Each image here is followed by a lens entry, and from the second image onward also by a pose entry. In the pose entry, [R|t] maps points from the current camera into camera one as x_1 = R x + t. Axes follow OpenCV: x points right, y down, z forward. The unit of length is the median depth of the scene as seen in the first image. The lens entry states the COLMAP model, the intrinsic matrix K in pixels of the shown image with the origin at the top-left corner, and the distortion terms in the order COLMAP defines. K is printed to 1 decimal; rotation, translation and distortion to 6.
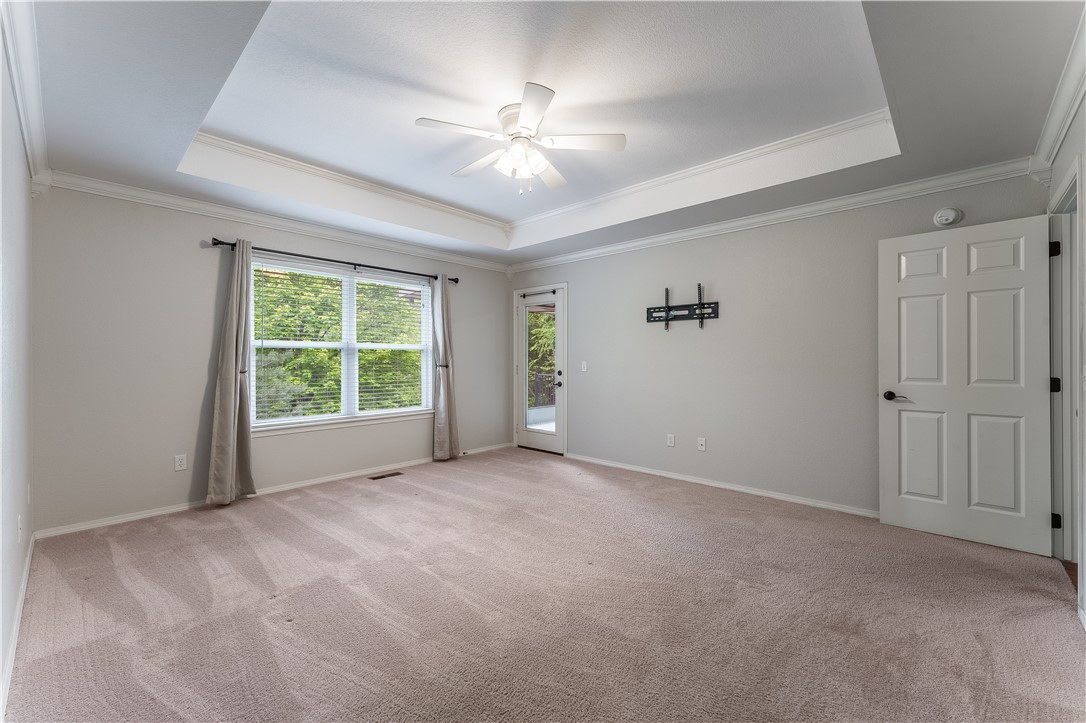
lens RADIAL K [[443.5, 0, 546.1], [0, 443.5, 360.2], [0, 0, 1]] dist [0.000401, -0.000682]
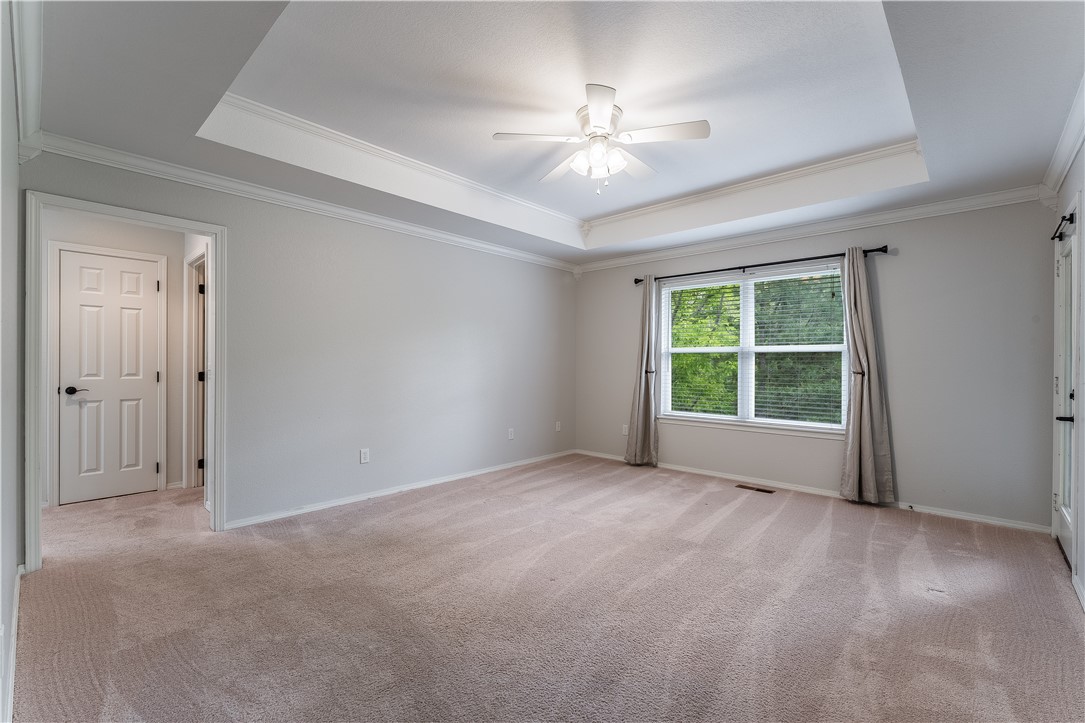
lens RADIAL K [[470.4, 0, 539.6], [0, 470.4, 359.4], [0, 0, 1]] dist [-0.000413, 0.000368]
pose [[0.000632, -0.007414, -0.999972, 0.667639], [-0.008059, 0.999940, -0.007419, 0.001445], [0.999967, 0.008064, 0.000572, 0.591547]]
